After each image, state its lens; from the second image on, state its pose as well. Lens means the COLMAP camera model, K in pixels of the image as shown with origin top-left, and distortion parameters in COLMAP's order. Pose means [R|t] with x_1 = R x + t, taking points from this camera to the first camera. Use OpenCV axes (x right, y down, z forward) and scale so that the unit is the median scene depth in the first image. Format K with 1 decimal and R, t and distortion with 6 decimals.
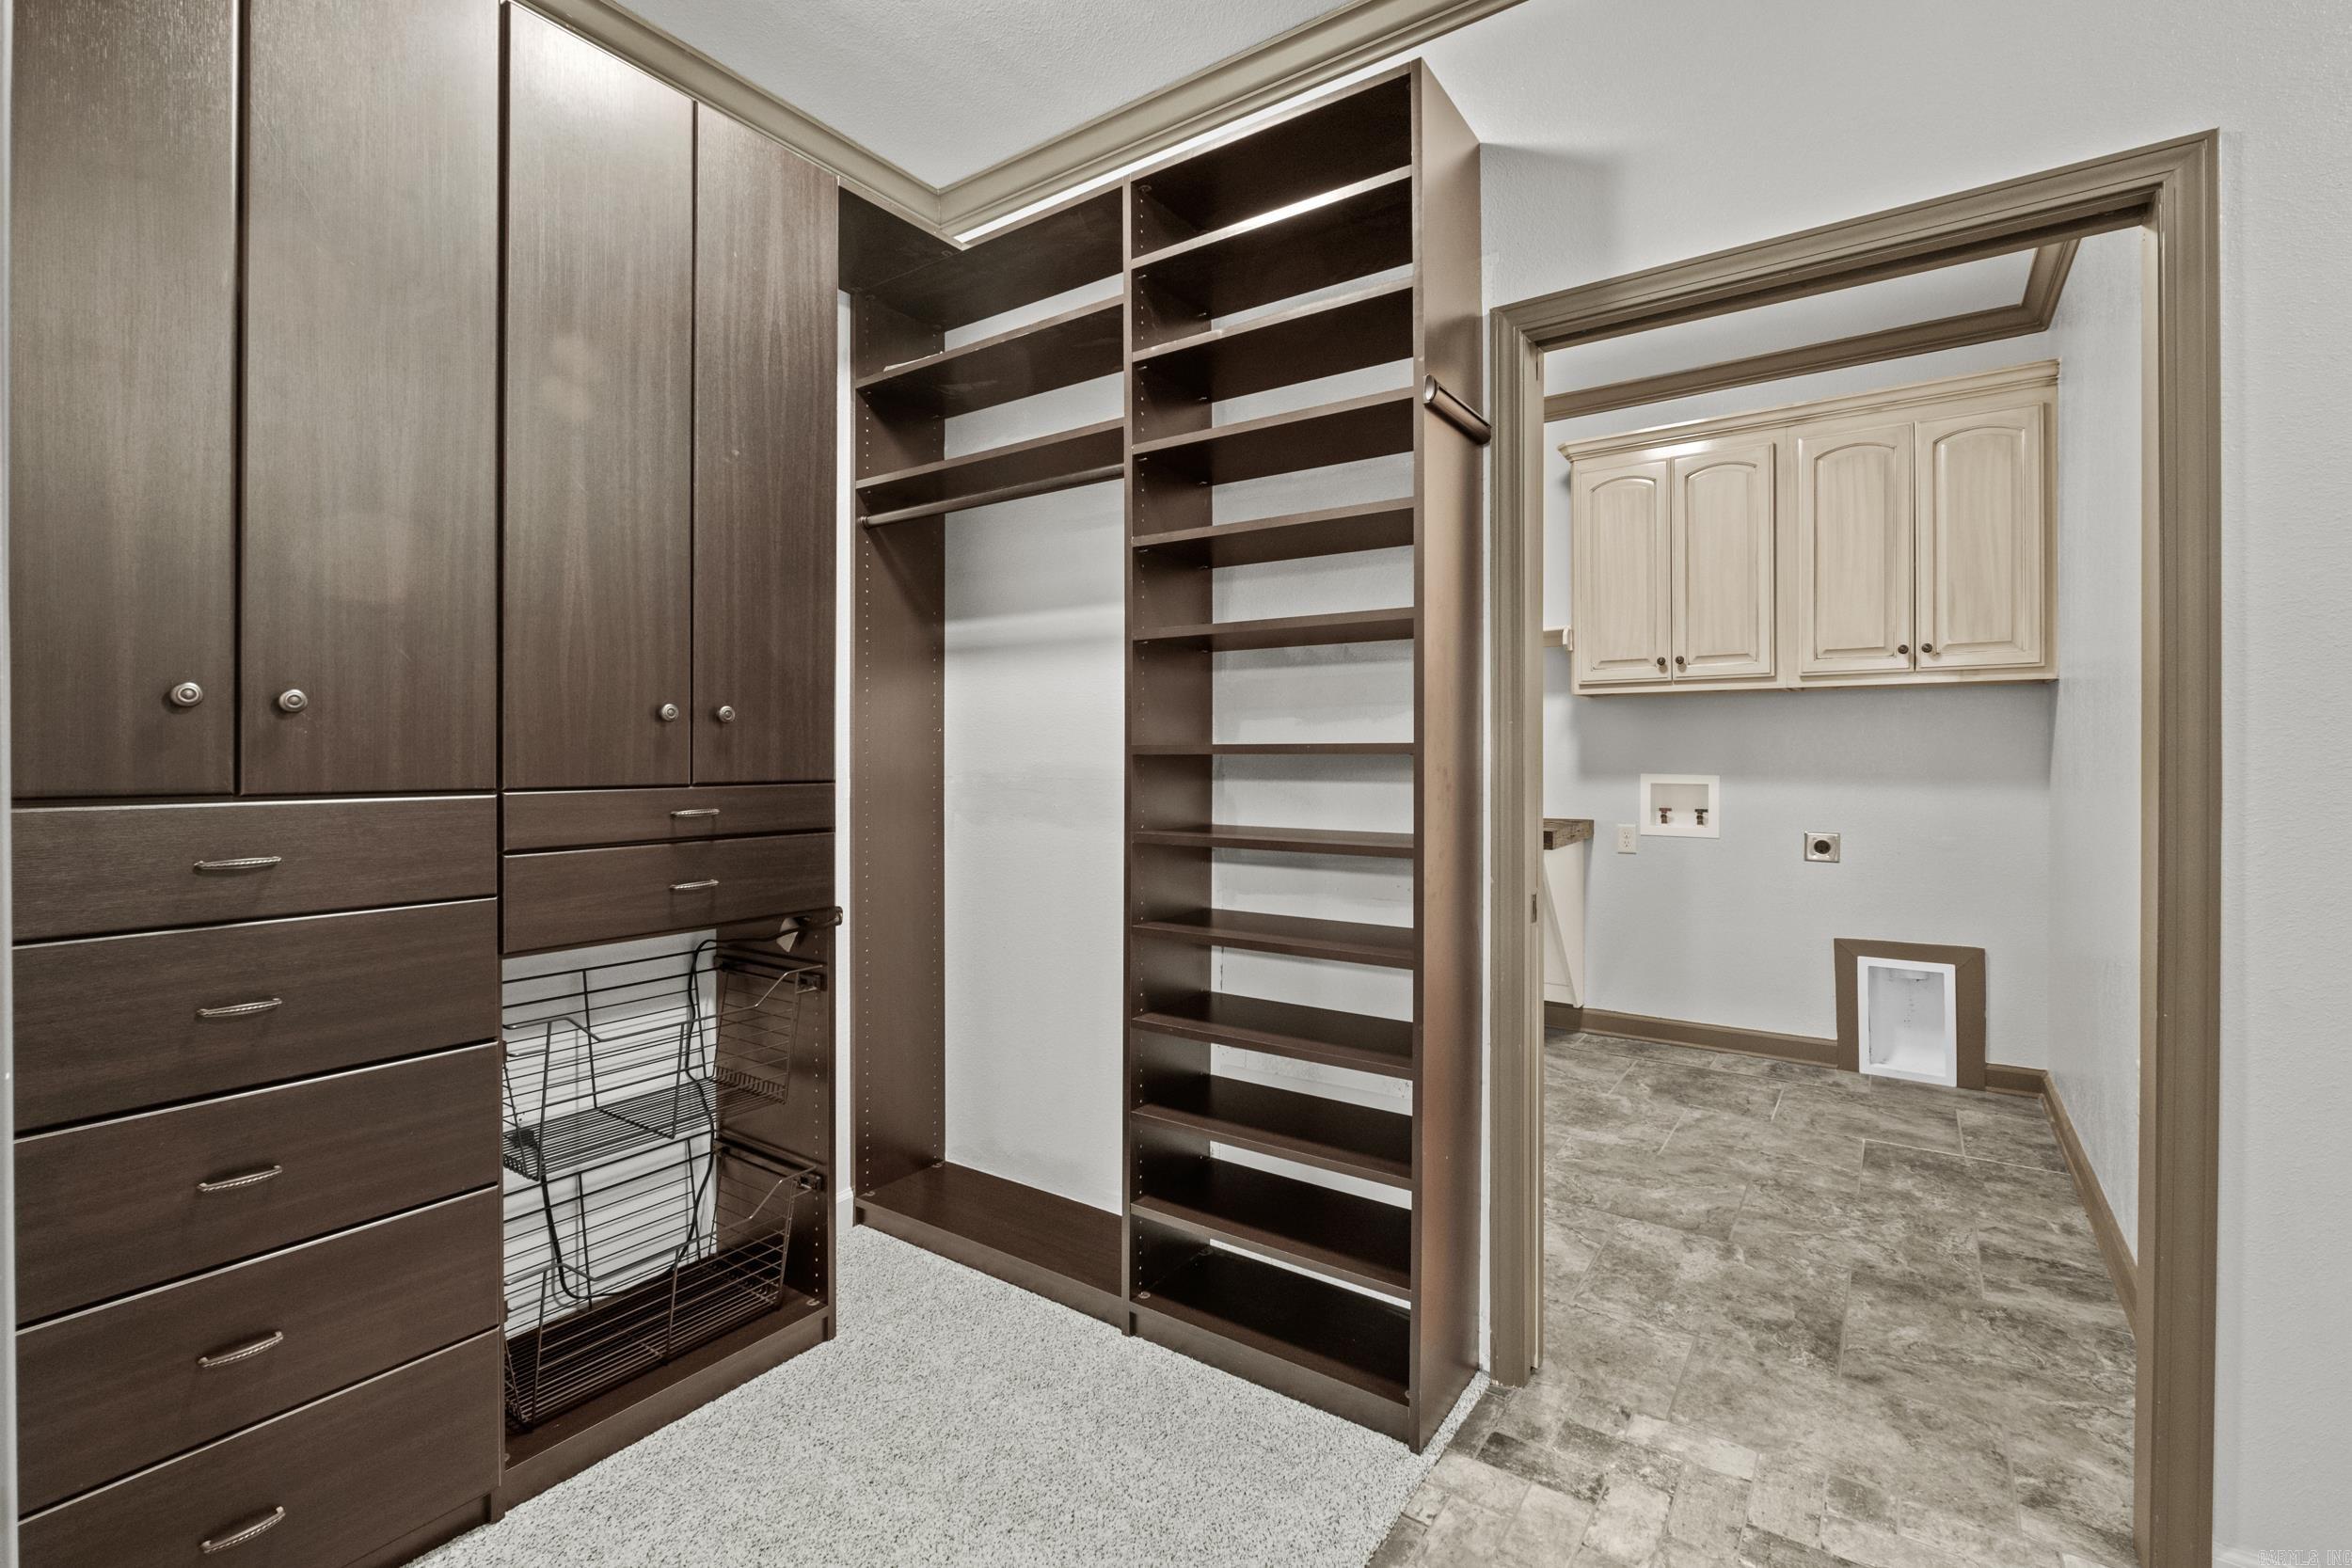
lens RADIAL K [[1020.8, 0, 1170.0], [0, 1020.8, 762.9], [0, 0, 1]] dist [-0.008212, 0.000120]
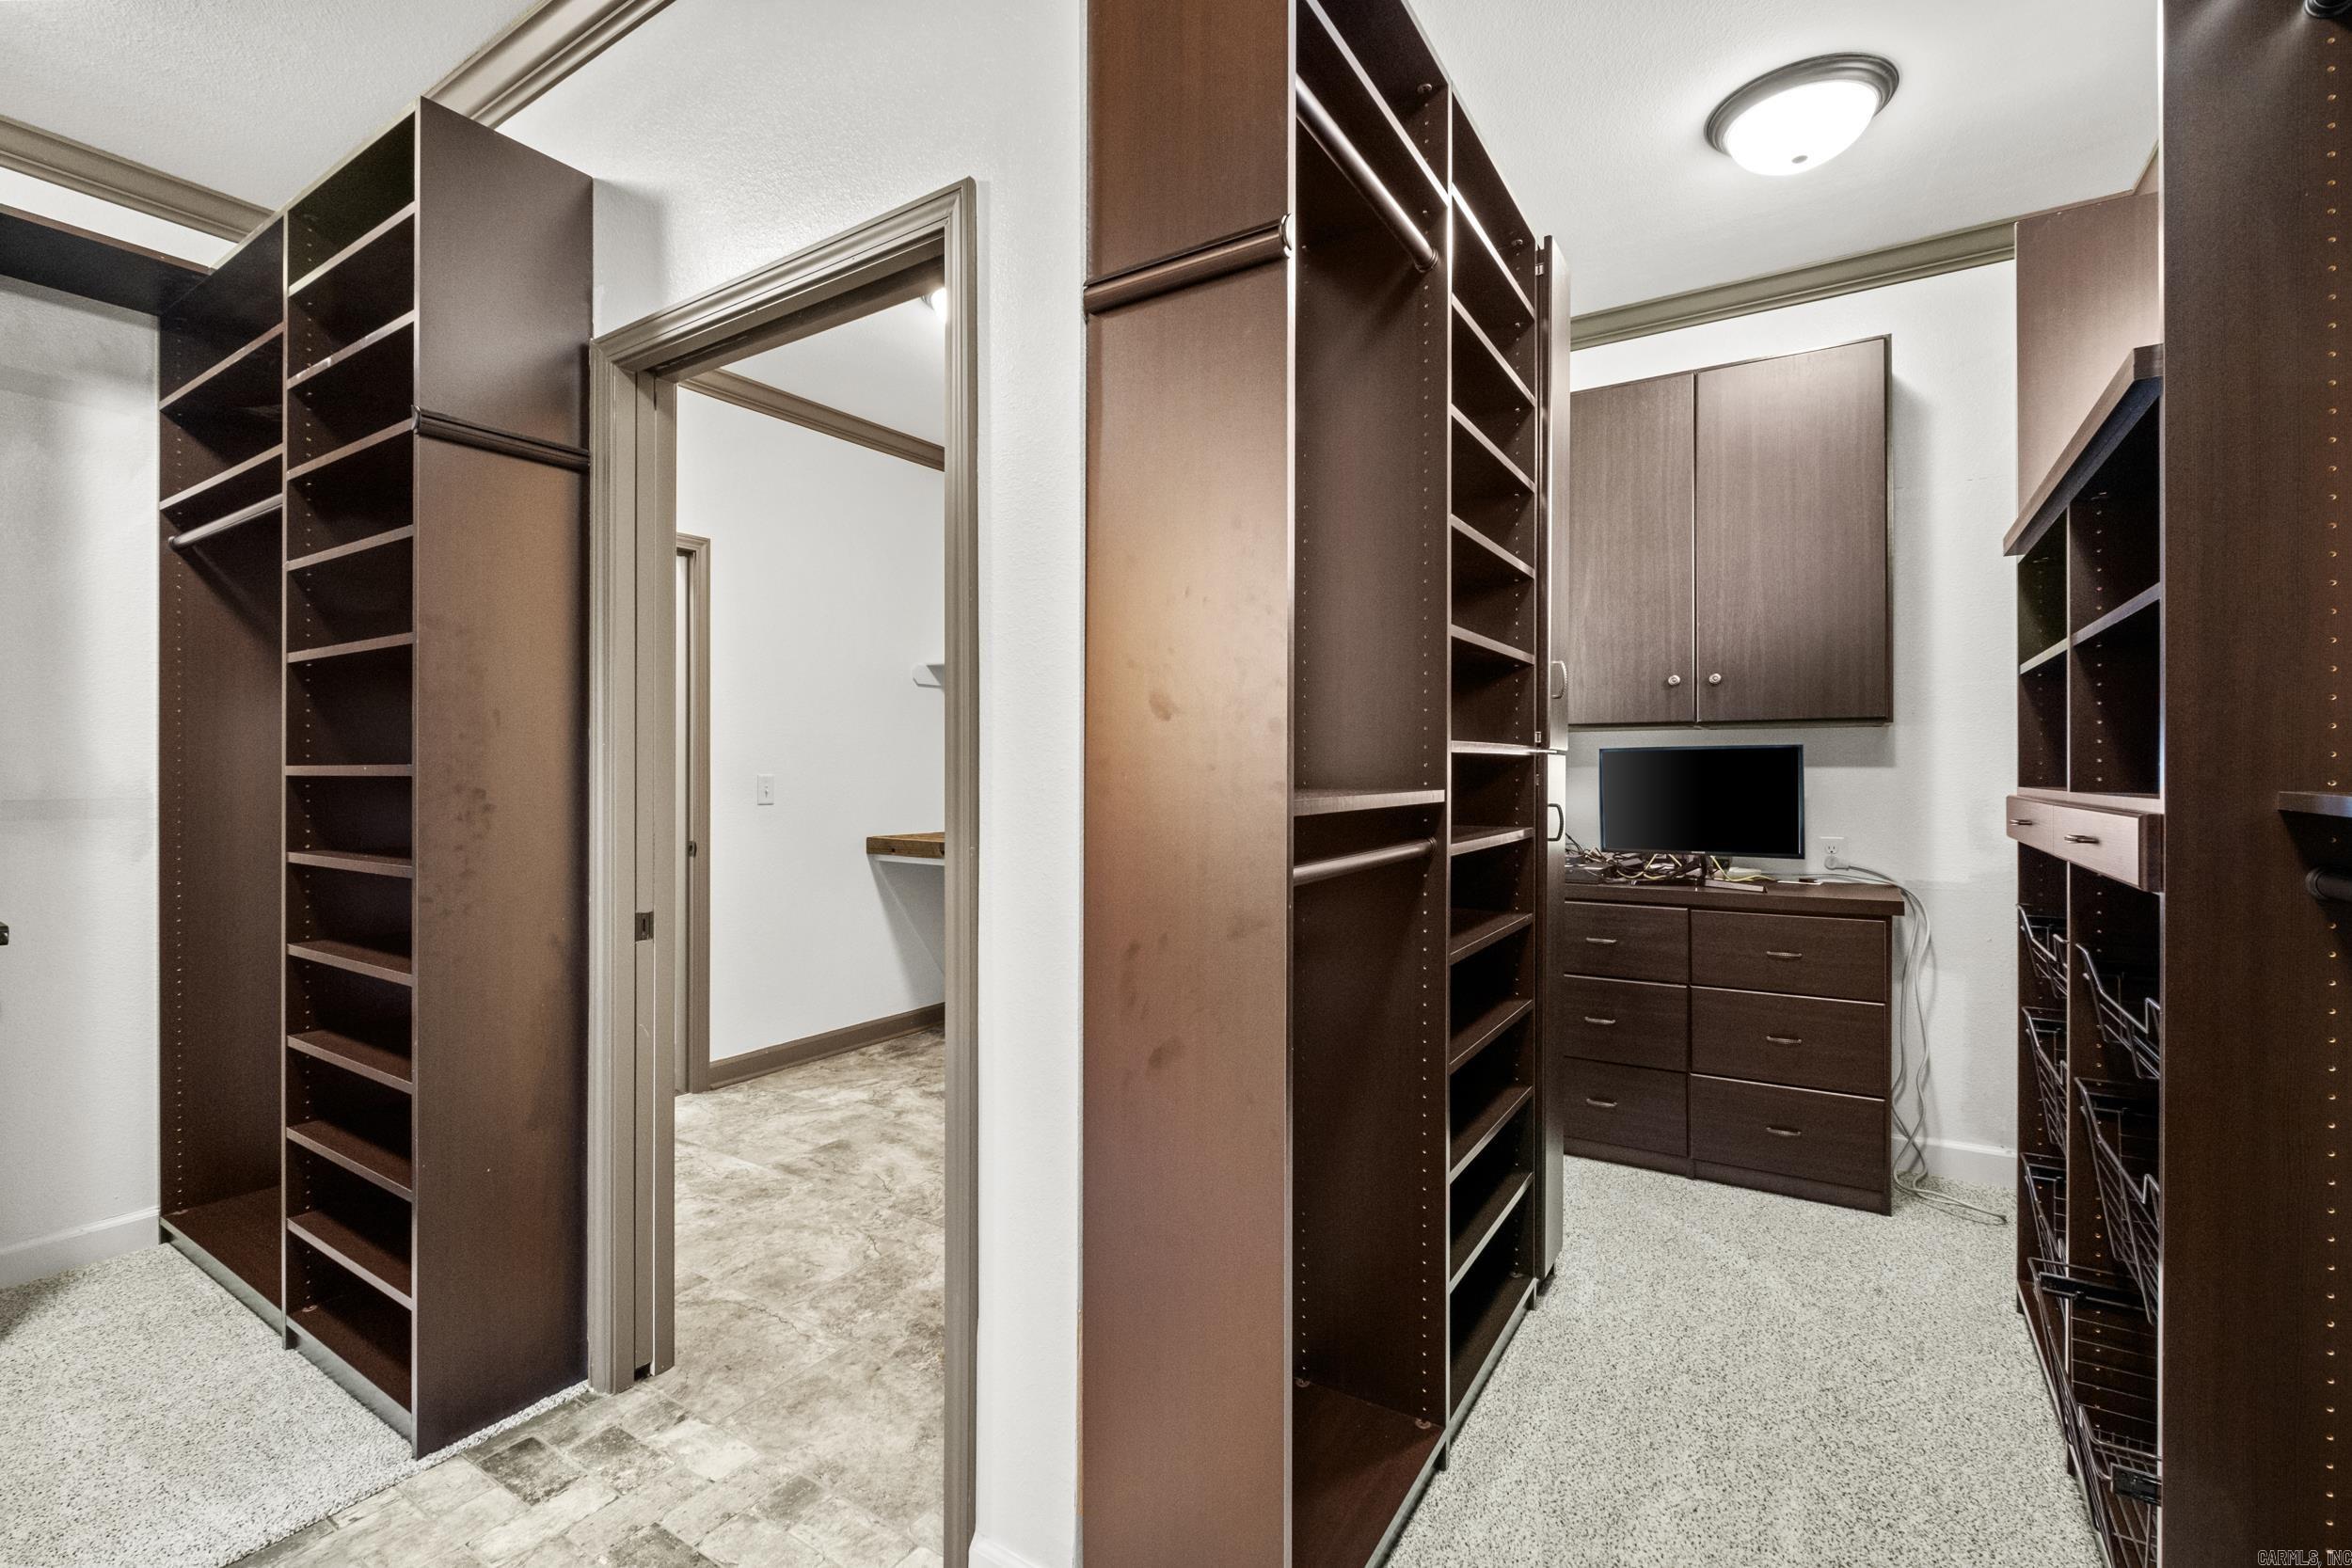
lens RADIAL K [[1020.8, 0, 1169.4], [0, 1020.8, 785.8], [0, 0, 1]] dist [-0.008212, 0.000120]
pose [[0.999265, 0.001820, 0.038293, 0.476274], [-0.002068, 0.999977, 0.006438, -0.004246], [-0.038280, -0.006512, 0.999246, -0.022716]]
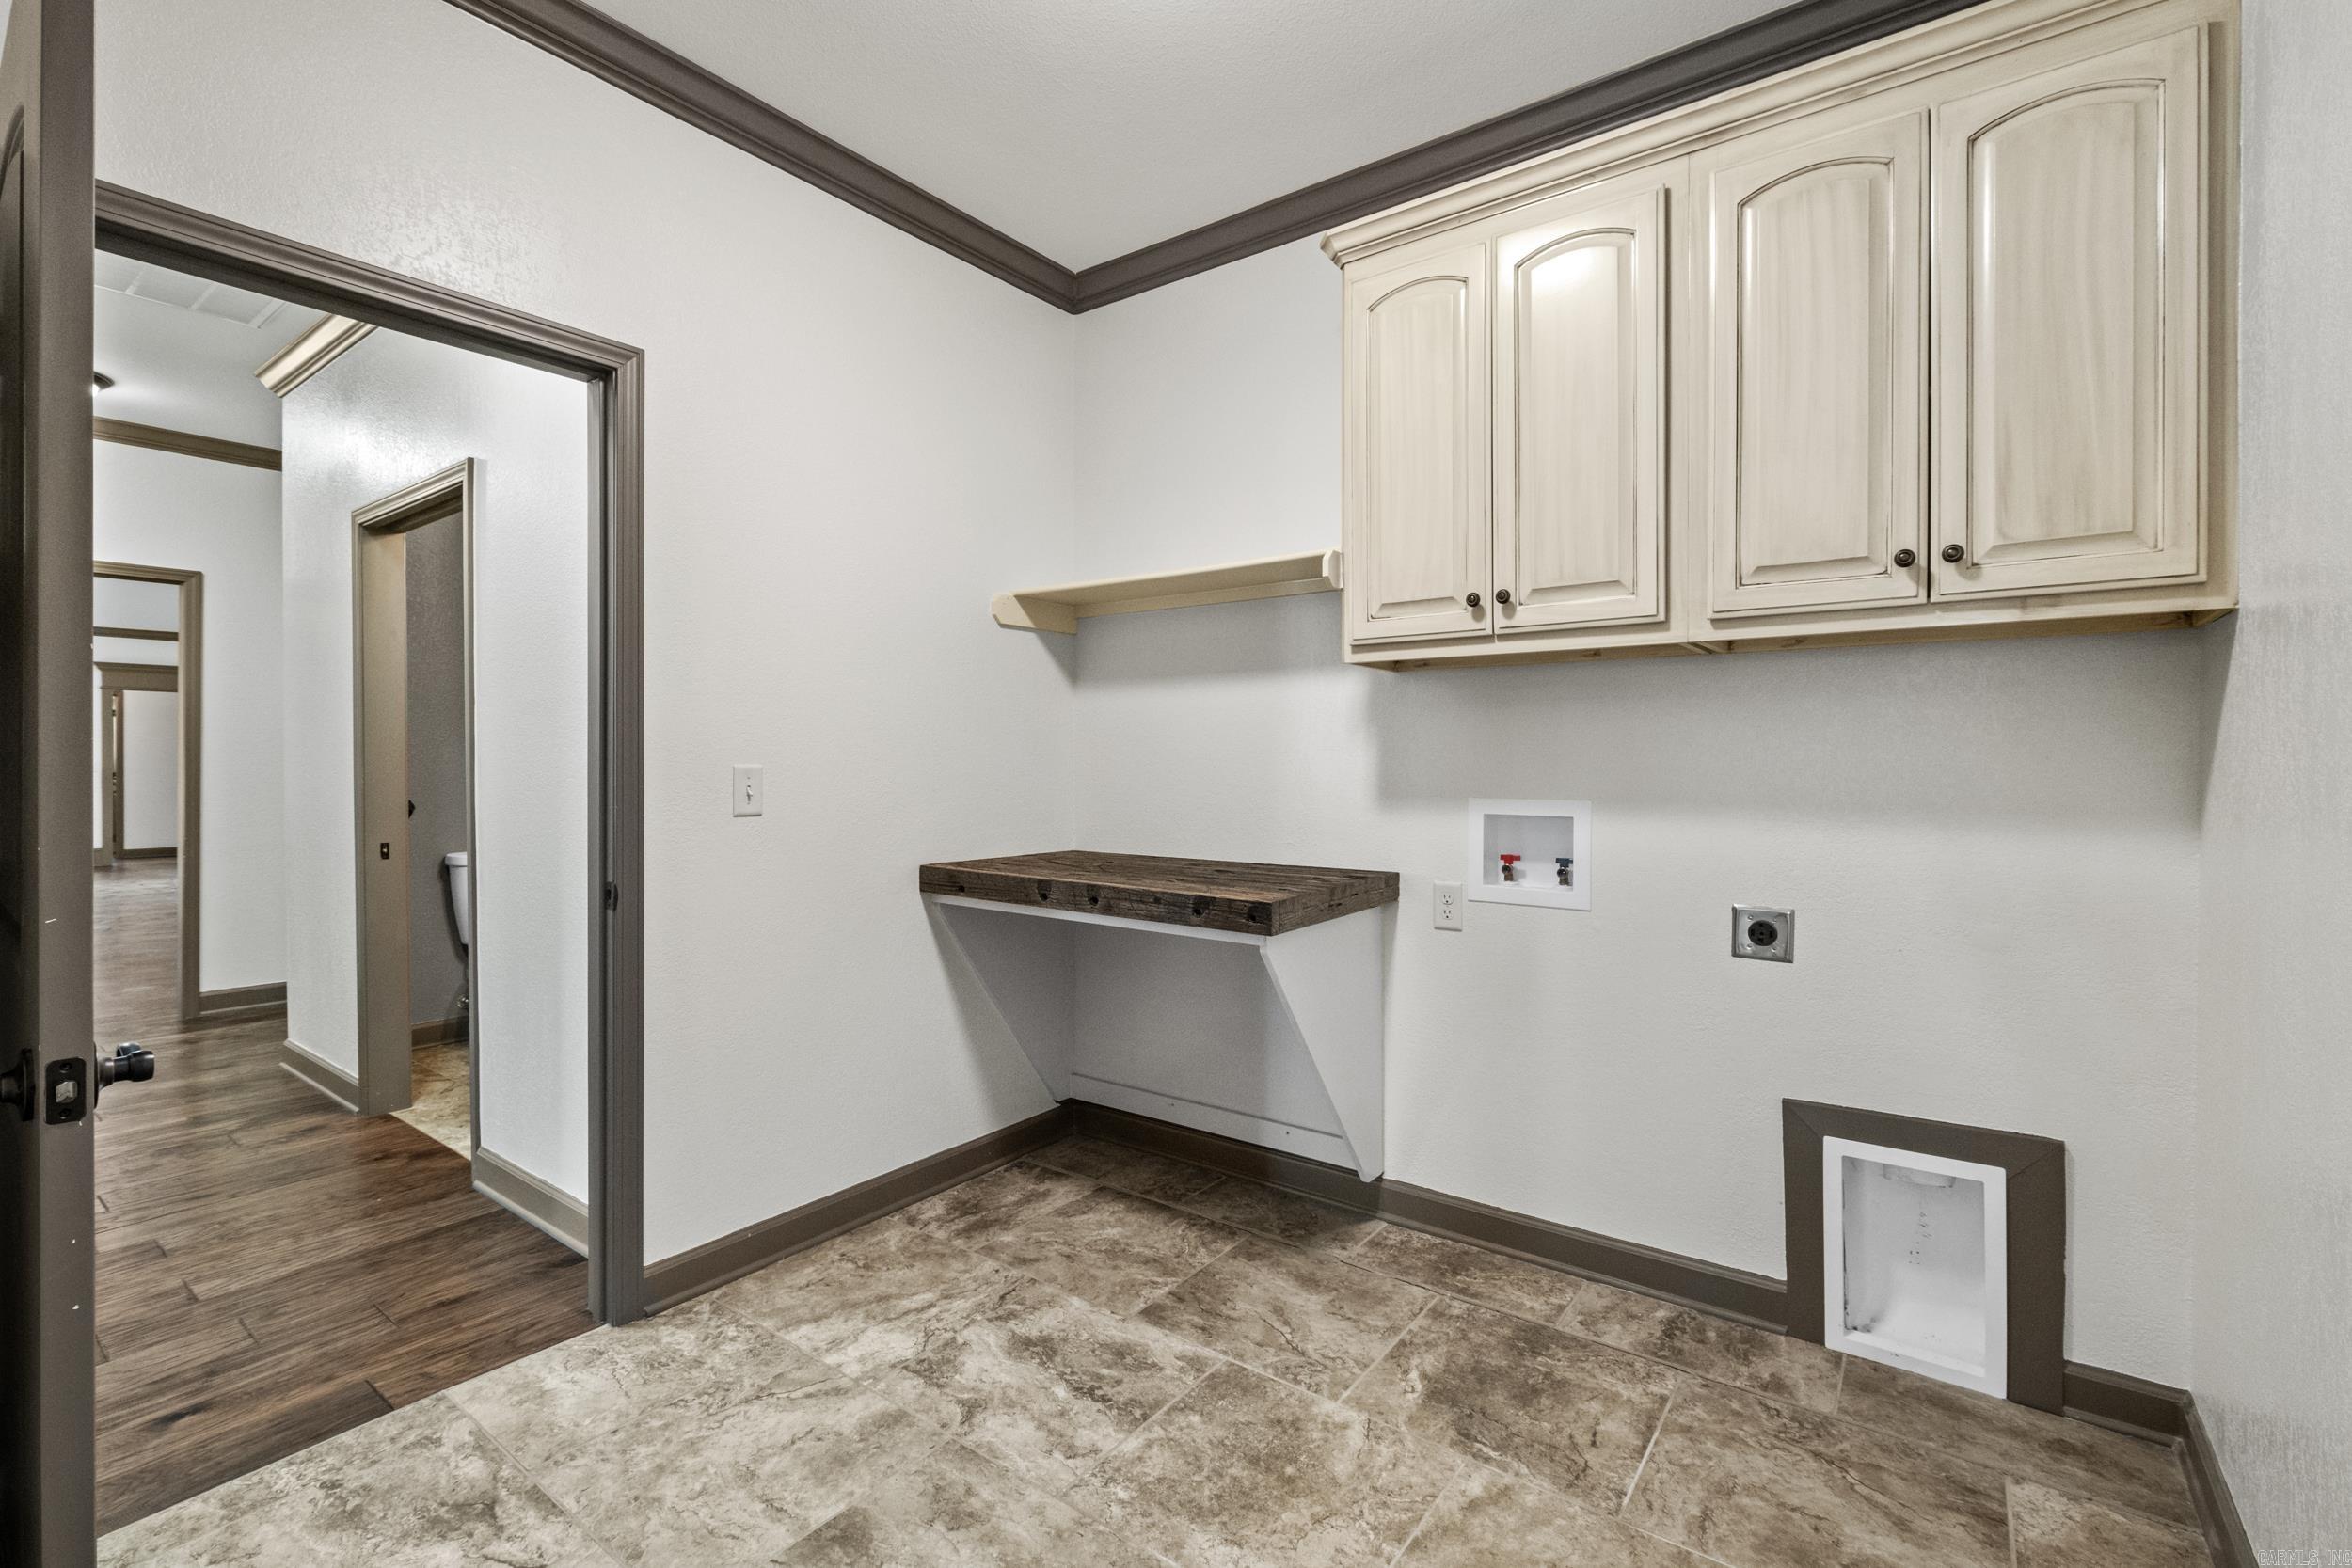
lens RADIAL K [[1020.8, 0, 1169.3], [0, 1020.8, 774.6], [0, 0, 1]] dist [-0.008212, 0.000120]
pose [[0.999570, 0.003114, -0.029163, 0.364742], [-0.002989, 0.999986, 0.004343, -0.006018], [0.029177, -0.004254, 0.999565, 0.476540]]
